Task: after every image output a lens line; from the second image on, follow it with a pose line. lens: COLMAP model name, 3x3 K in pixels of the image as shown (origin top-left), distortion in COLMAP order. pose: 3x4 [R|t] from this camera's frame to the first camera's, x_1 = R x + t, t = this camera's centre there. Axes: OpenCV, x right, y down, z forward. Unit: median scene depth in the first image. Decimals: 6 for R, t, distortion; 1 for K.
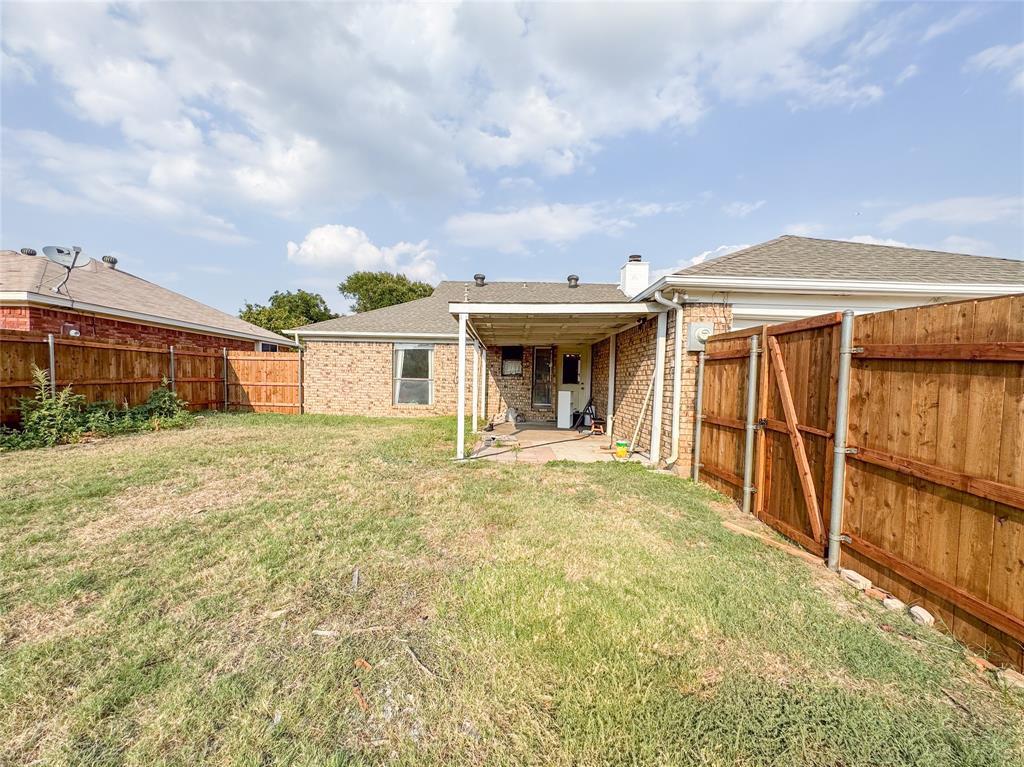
lens RADIAL K [[424.6, 0, 508.6], [0, 424.6, 385.6], [0, 0, 1]] dist [-0.001806, 0.000060]
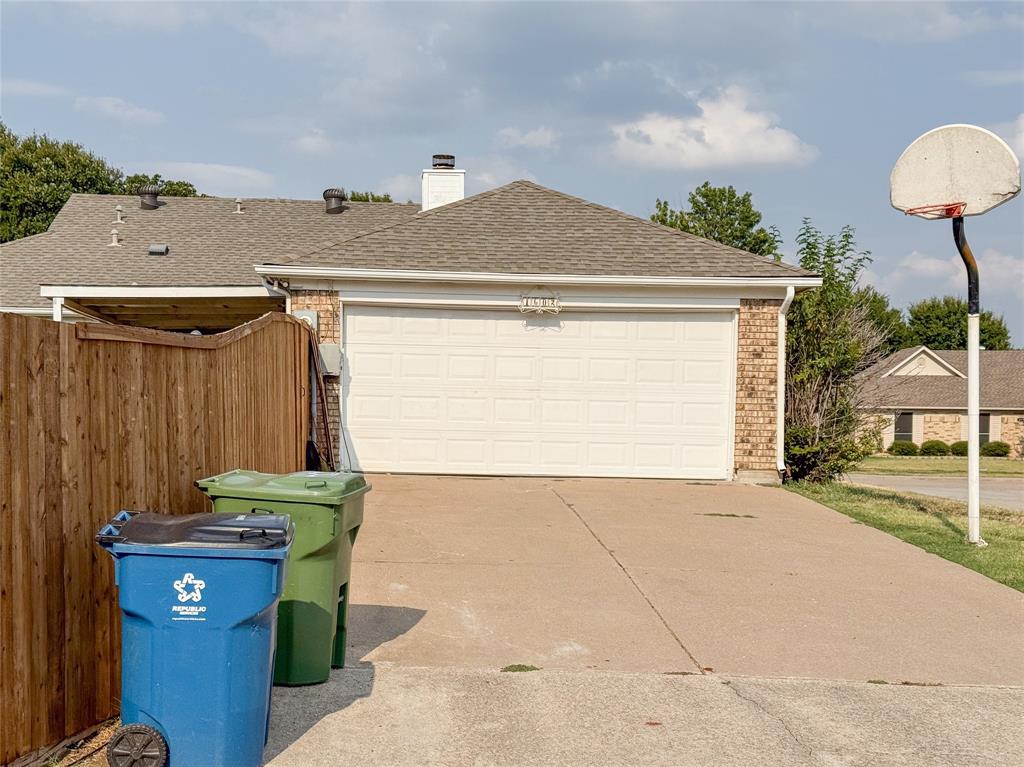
lens RADIAL K [[1483.6, 0, 512.5], [0, 1483.6, 458.7], [0, 0, 1]] dist [0.087726, -0.052659]
pose [[0.996588, -0.012389, 0.081607, 0.209141], [0.011994, 0.999914, 0.005330, 0.057654], [-0.081666, -0.004333, 0.996650, -0.788551]]
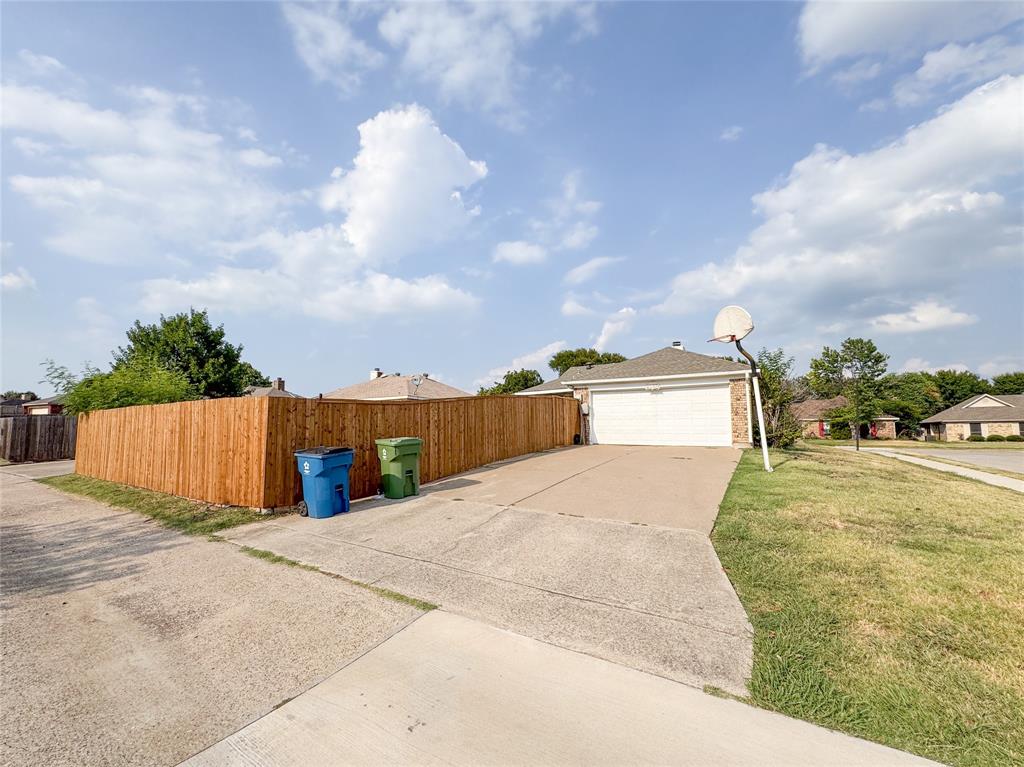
lens RADIAL K [[435.6, 0, 507.0], [0, 435.6, 397.2], [0, 0, 1]] dist [-0.002062, 0.000255]
pose [[0.854603, -0.068718, -0.514715, 0.553329], [0.012390, 0.993621, -0.112084, 0.075908], [0.519134, 0.089410, 0.850003, -0.663789]]
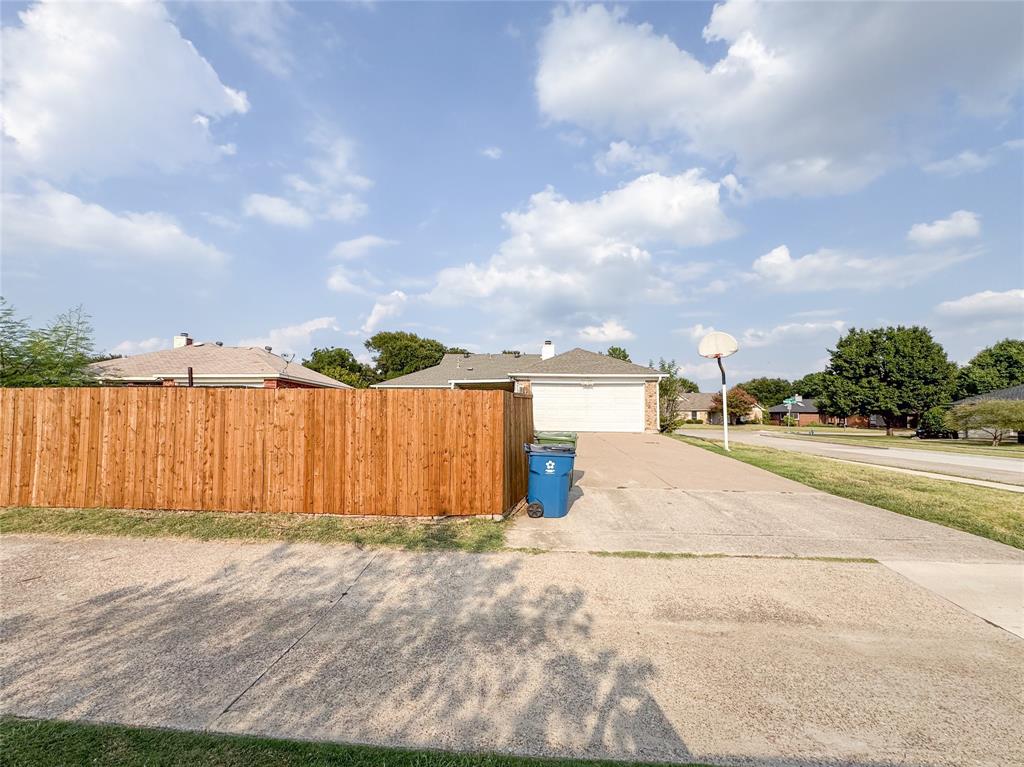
lens RADIAL K [[428.5, 0, 512.0], [0, 428.5, 383.5], [0, 0, 1]] dist [-0.003560, -0.000150]
pose [[0.999806, -0.019635, 0.001275, 0.120824], [0.019668, 0.995373, -0.094049, 0.053200], [0.000578, 0.094056, 0.995567, -0.810235]]
